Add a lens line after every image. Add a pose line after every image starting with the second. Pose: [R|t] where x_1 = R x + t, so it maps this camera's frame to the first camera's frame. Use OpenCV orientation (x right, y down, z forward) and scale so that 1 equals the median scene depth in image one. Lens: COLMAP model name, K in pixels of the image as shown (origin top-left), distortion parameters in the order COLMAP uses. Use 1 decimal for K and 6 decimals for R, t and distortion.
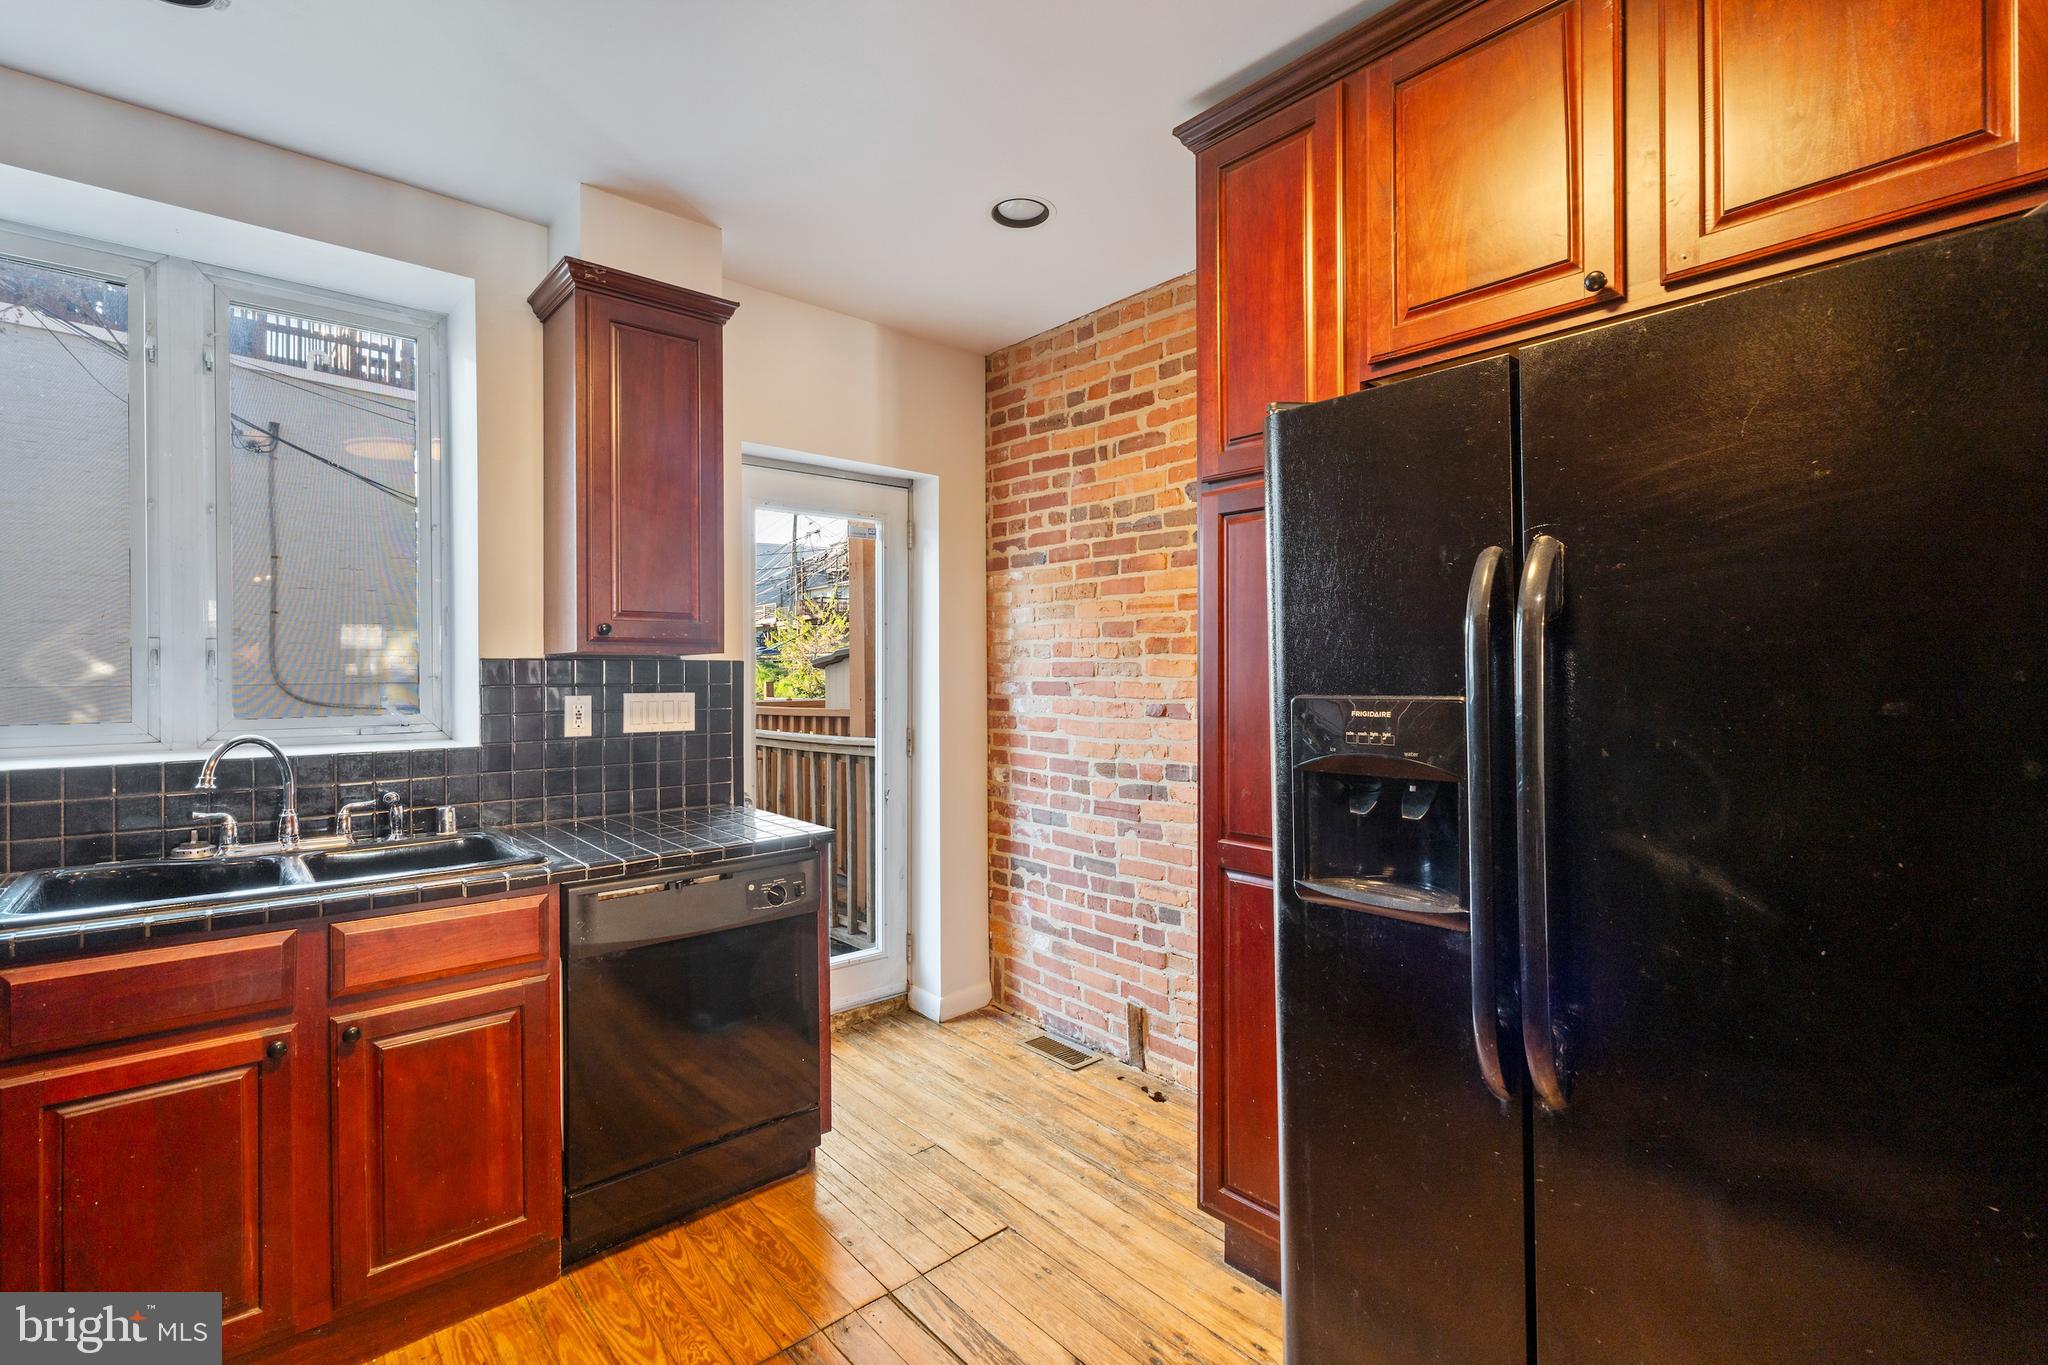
lens RADIAL K [[920.5, 0, 1019.2], [0, 920.5, 677.1], [0, 0, 1]] dist [-0.001911, 0.000647]
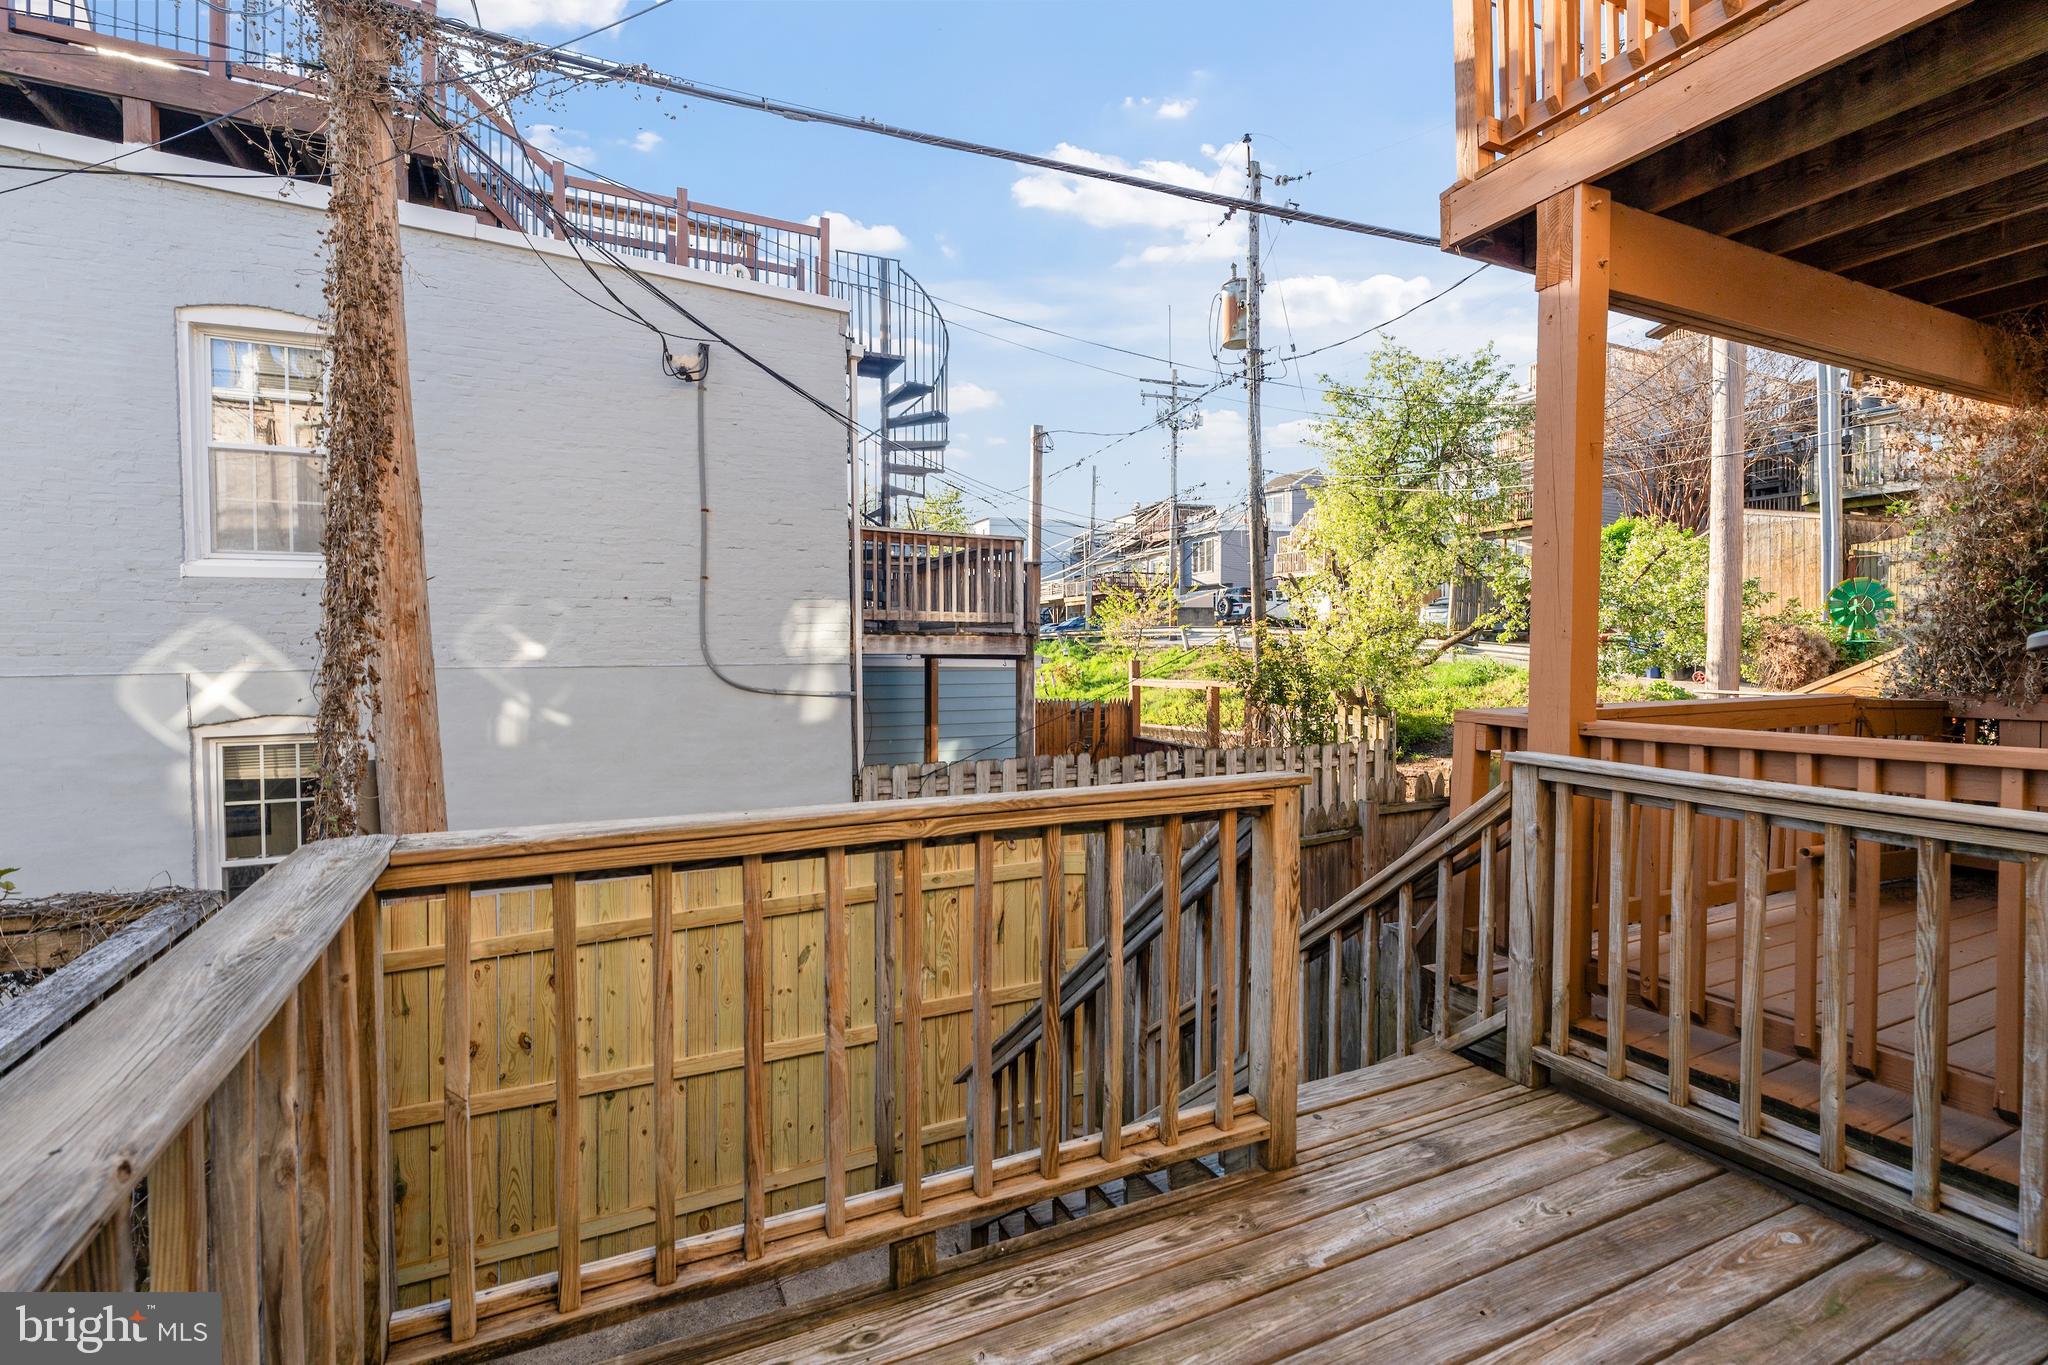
lens RADIAL K [[921.7, 0, 1023.3], [0, 921.7, 673.9], [0, 0, 1]] dist [-0.006048, -0.000015]
pose [[0.963028, 0.009682, -0.269226, -0.946241], [-0.003853, 0.999747, 0.022173, -0.011341], [0.269373, -0.020316, 0.962822, 0.852053]]
